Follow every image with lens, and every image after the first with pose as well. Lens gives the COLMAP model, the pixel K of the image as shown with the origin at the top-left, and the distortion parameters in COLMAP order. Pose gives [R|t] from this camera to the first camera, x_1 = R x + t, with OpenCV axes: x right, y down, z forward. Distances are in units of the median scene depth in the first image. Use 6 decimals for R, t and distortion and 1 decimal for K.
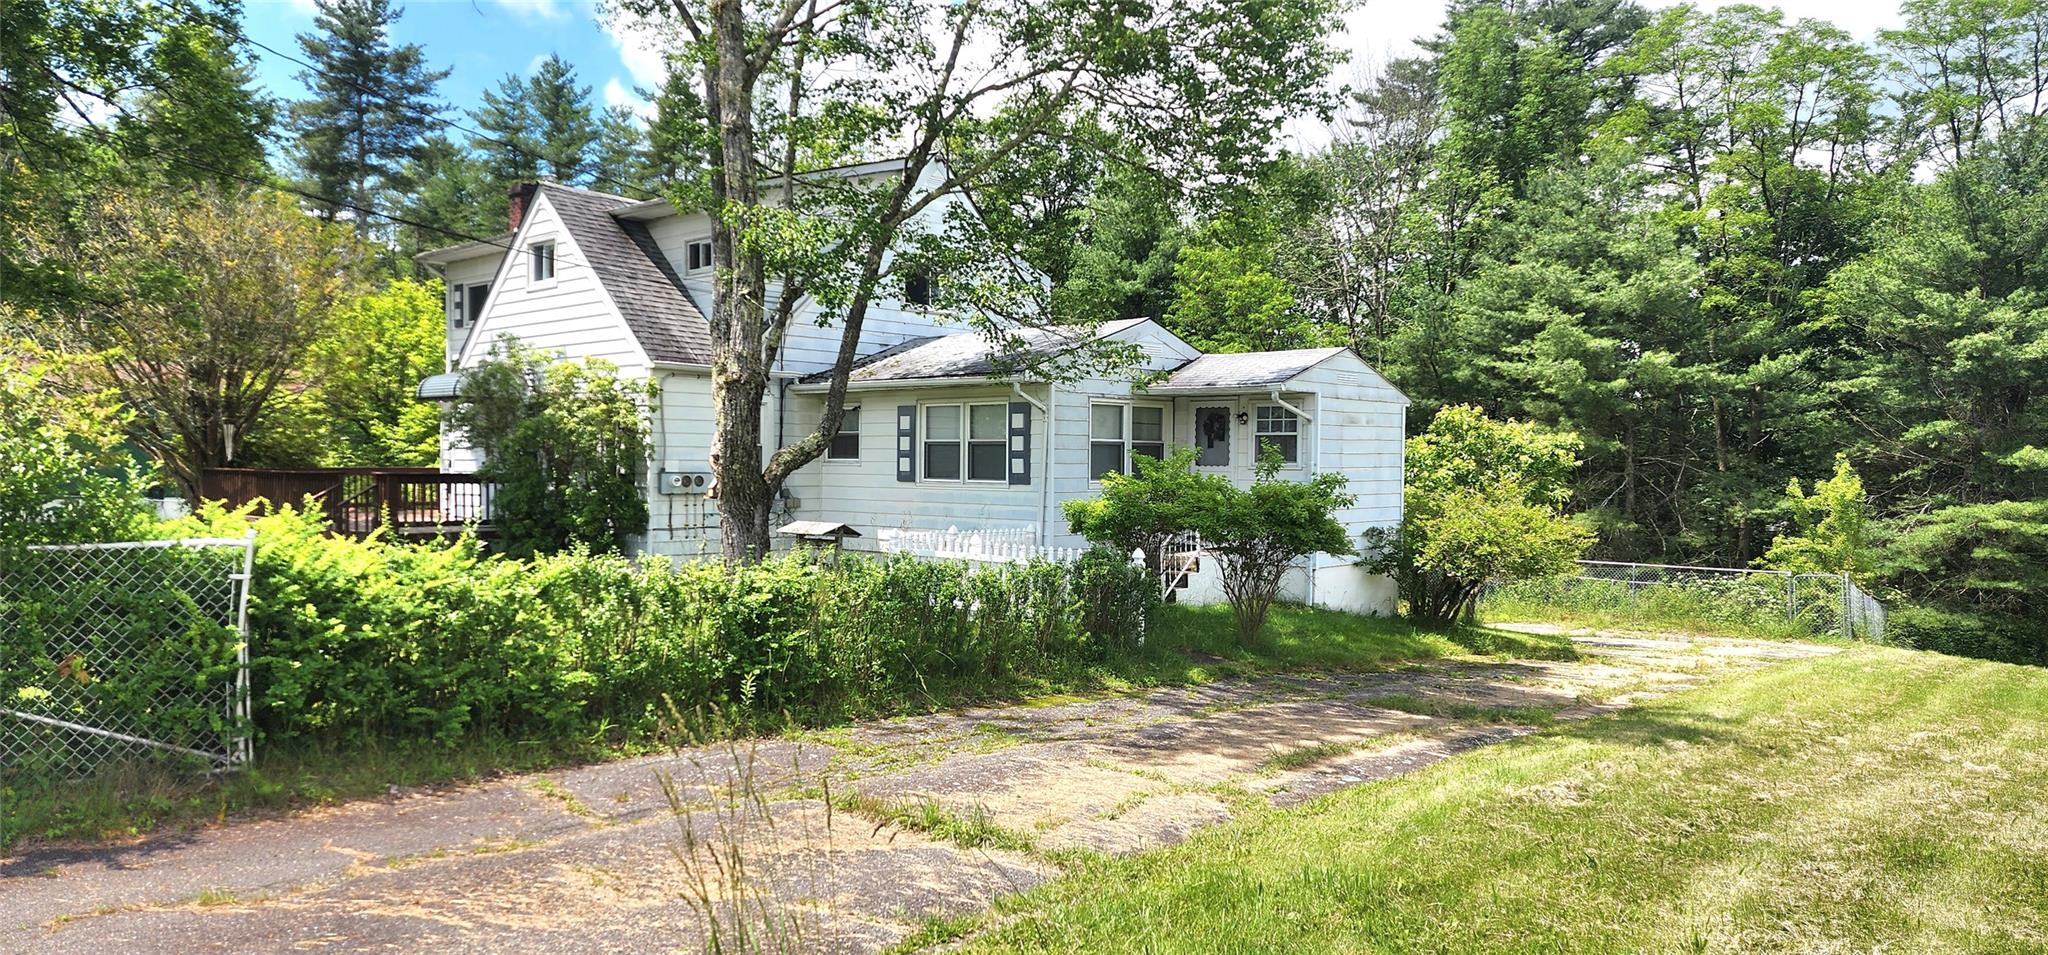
lens RADIAL K [[1296.7, 0, 1022.4], [0, 1296.7, 477.3], [0, 0, 1]] dist [0.040642, -0.001310]
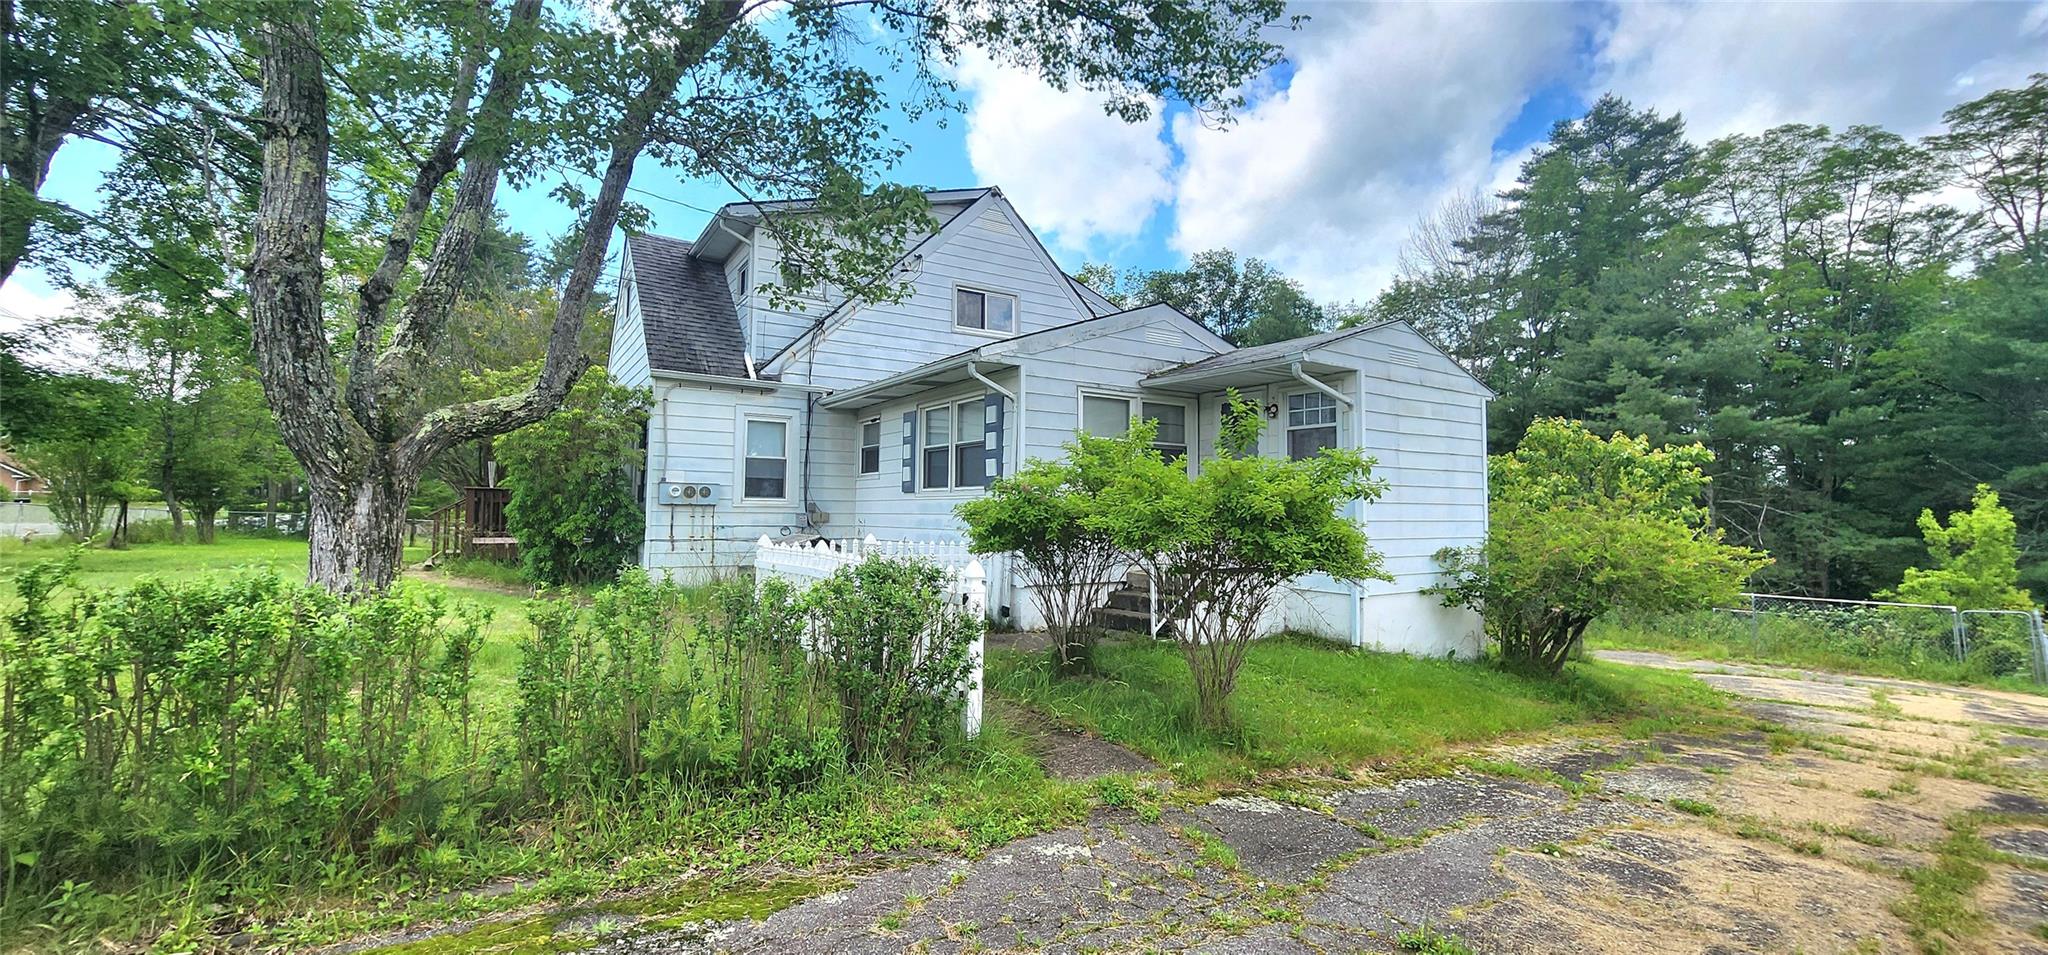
lens RADIAL K [[881.7, 0, 1023.4], [0, 881.7, 454.5], [0, 0, 1]] dist [-0.000519, 0.000563]
pose [[0.977436, -0.011987, -0.210893, 0.124456], [-0.004228, 0.997078, -0.076269, 0.023772], [0.211191, 0.075440, 0.974529, 0.394795]]
